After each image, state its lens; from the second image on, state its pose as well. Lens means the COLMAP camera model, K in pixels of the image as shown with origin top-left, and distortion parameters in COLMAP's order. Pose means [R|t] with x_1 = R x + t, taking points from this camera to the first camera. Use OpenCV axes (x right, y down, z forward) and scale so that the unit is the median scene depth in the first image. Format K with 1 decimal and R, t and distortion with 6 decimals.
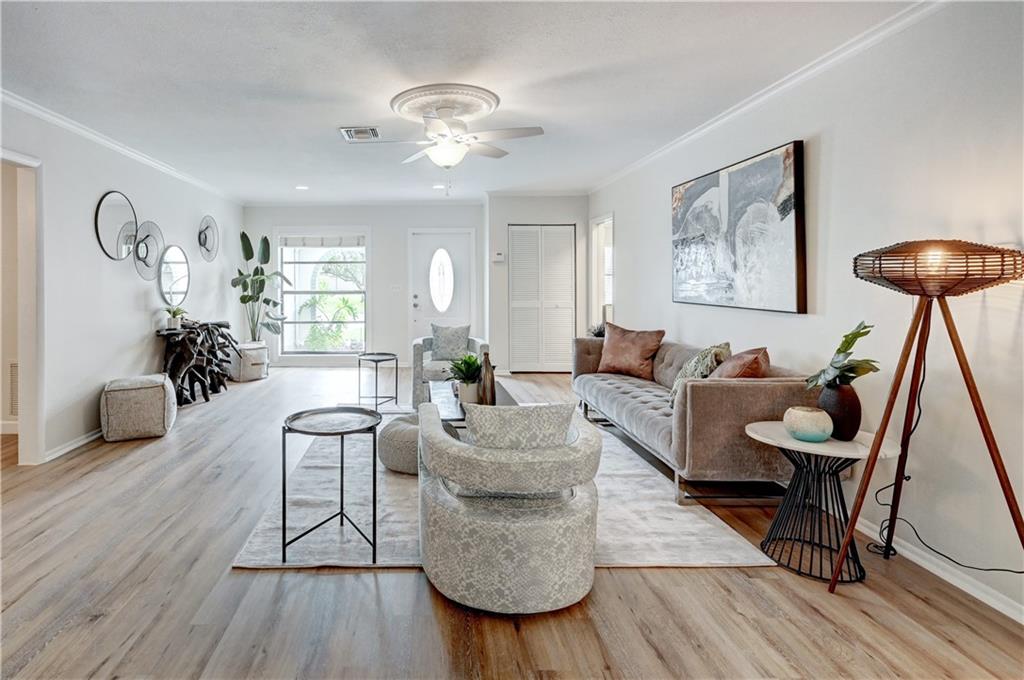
lens RADIAL K [[518.2, 0, 399.6], [0, 518.2, 274.6], [0, 0, 1]] dist [-0.002685, 0.001808]
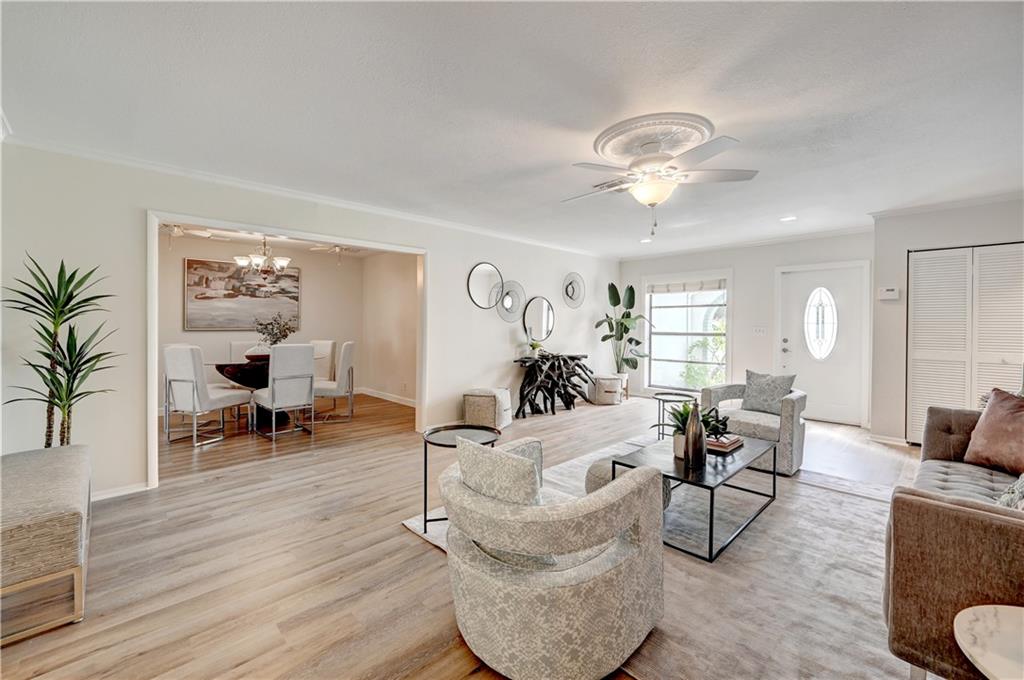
lens RADIAL K [[411.1, 0, 487.5], [0, 411.1, 321.3], [0, 0, 1]] dist [0.001539, 0.000842]
pose [[0.697064, -0.000668, -0.717008, 0.232889], [0.006105, 0.999969, 0.005003, 0.001323], [0.716983, -0.007865, 0.697046, 0.134836]]
